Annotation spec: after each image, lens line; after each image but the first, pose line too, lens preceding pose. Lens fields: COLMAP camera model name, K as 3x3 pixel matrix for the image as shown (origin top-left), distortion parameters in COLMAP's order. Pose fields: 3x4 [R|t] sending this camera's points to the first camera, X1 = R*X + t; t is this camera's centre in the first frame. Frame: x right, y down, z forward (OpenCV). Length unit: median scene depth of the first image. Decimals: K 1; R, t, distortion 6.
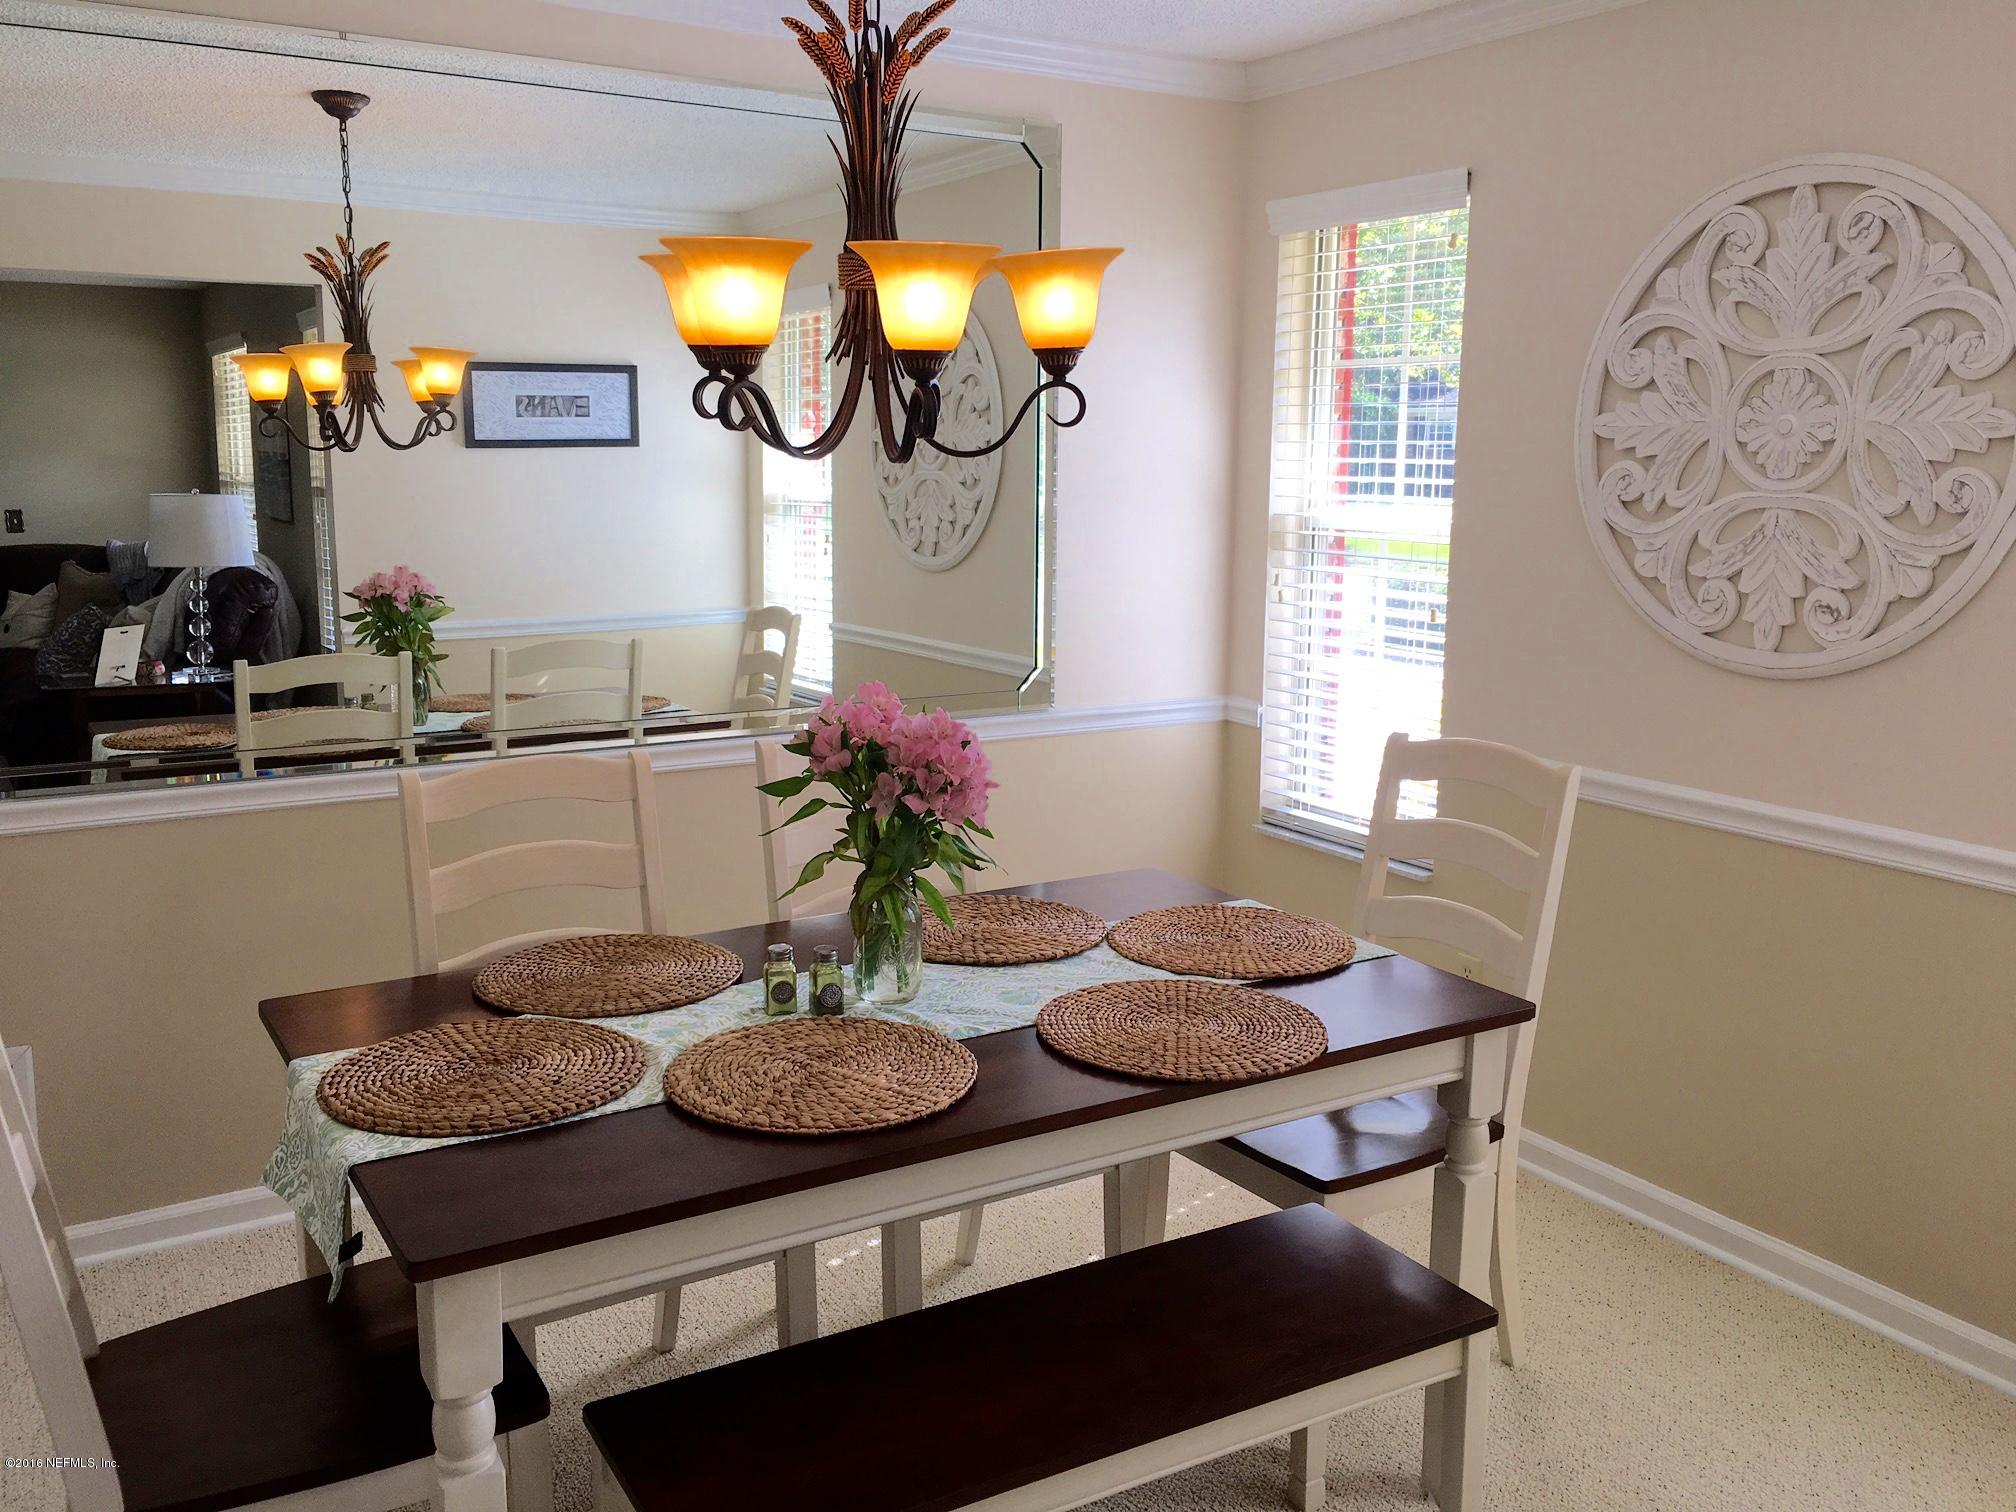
lens RADIAL K [[1743.9, 0, 1026.5], [0, 1743.9, 746.9], [0, 0, 1]] dist [0.059172, -0.075395]
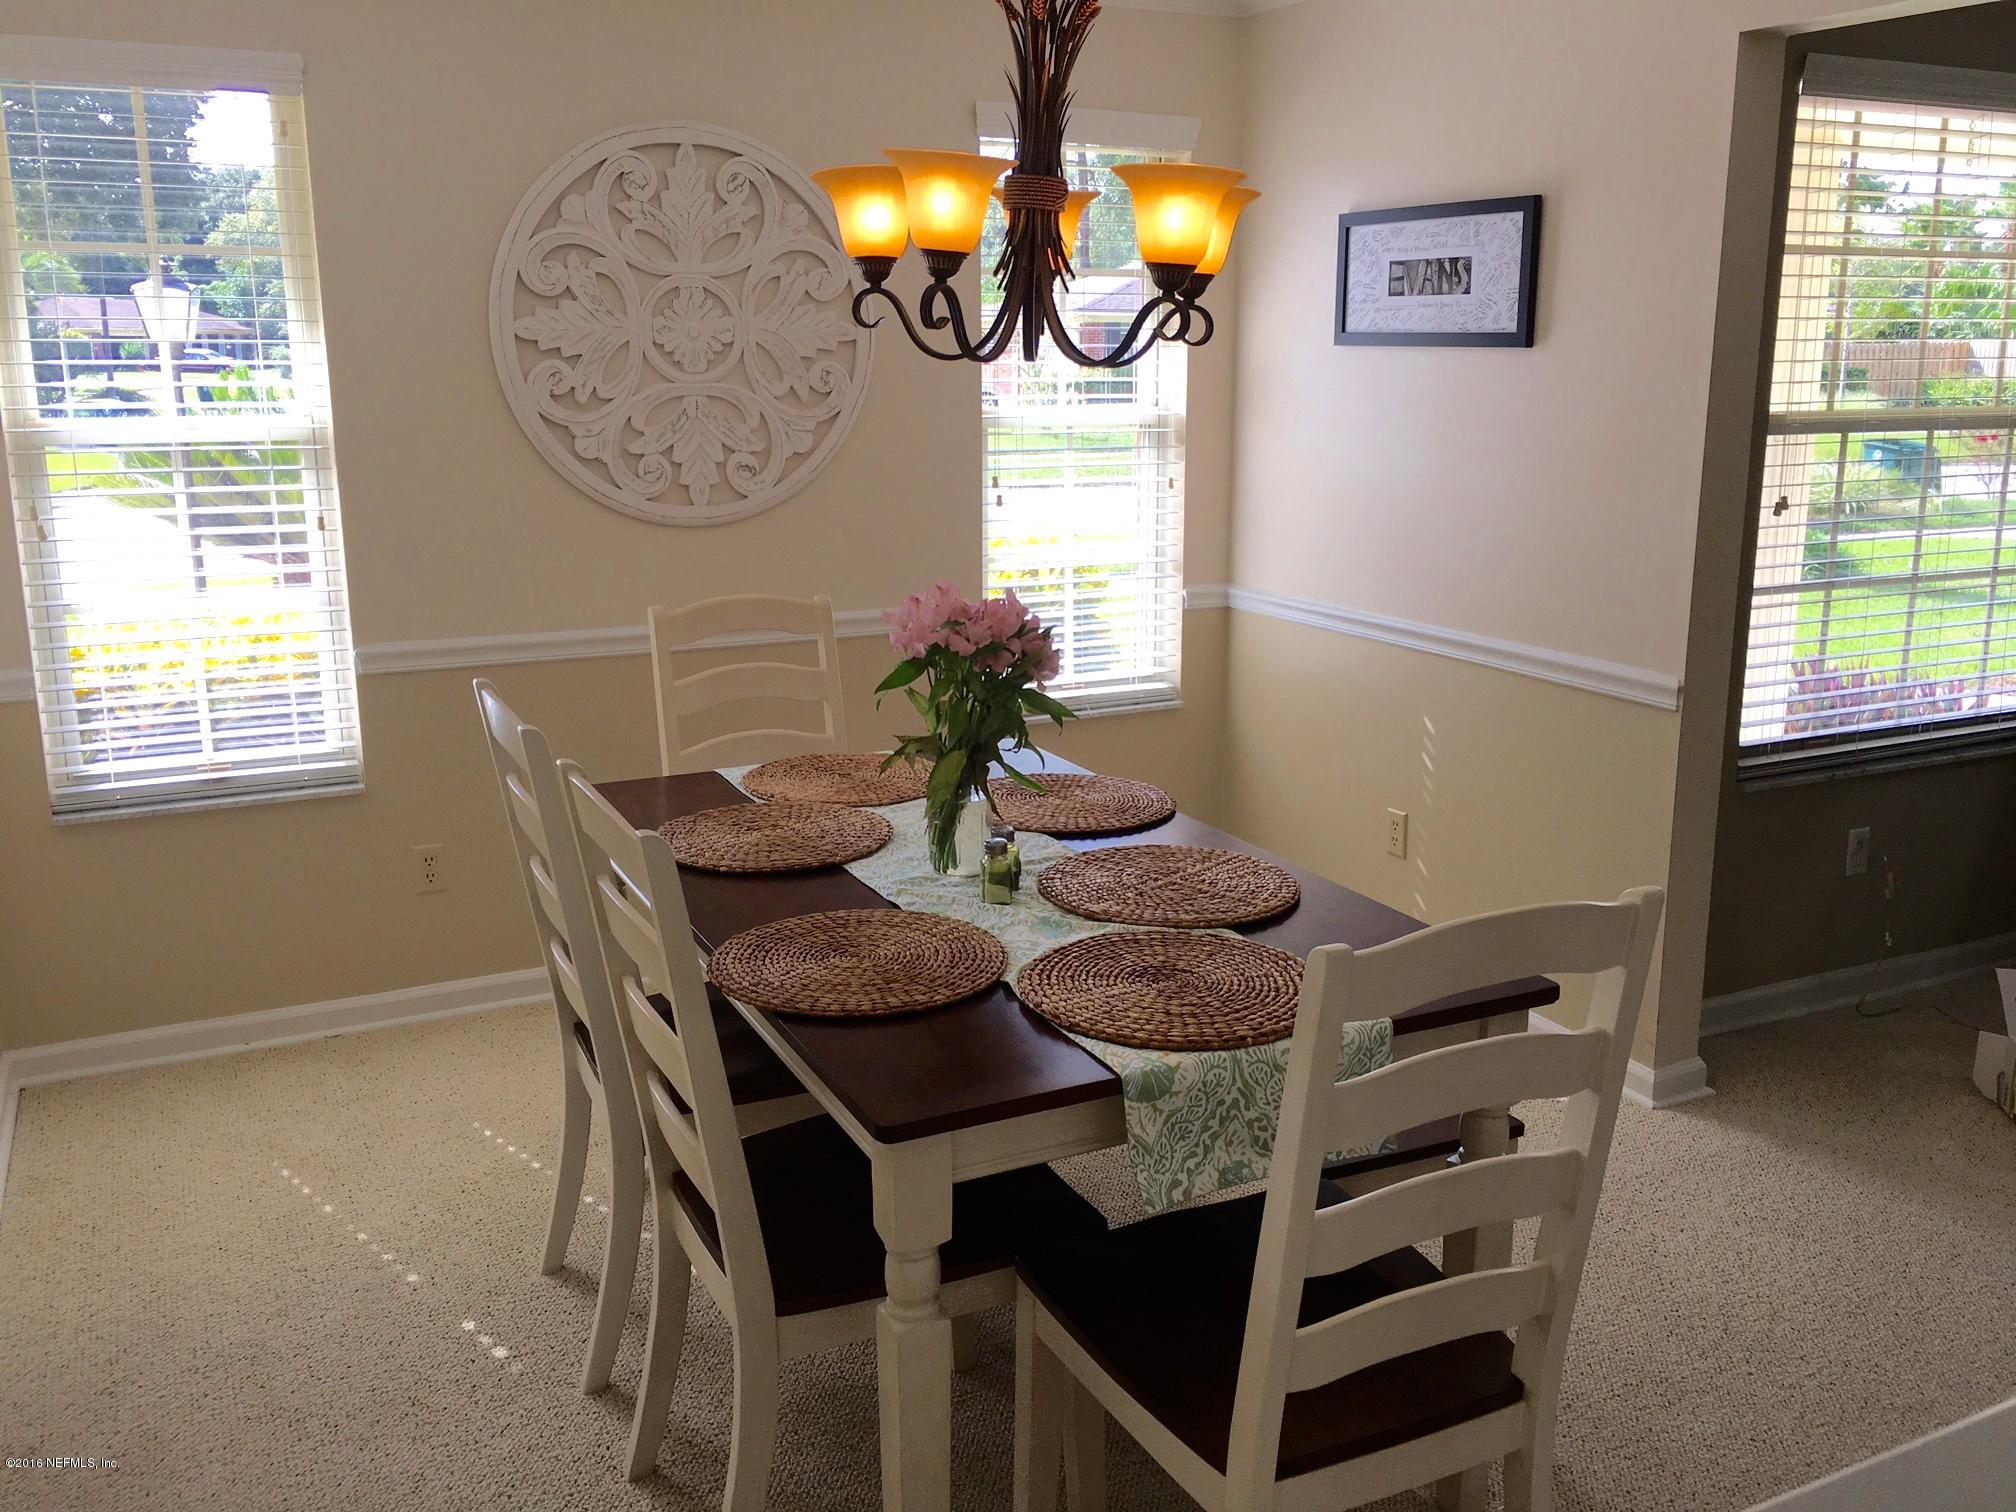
lens RADIAL K [[1743.9, 0, 1006.6], [0, 1743.9, 767.7], [0, 0, 1]] dist [0.059172, -0.075395]
pose [[0.104929, -0.243312, 0.964256, -0.896583], [0.169848, 0.959747, 0.223692, -0.124680], [-0.979868, 0.140305, 0.142031, 0.642535]]
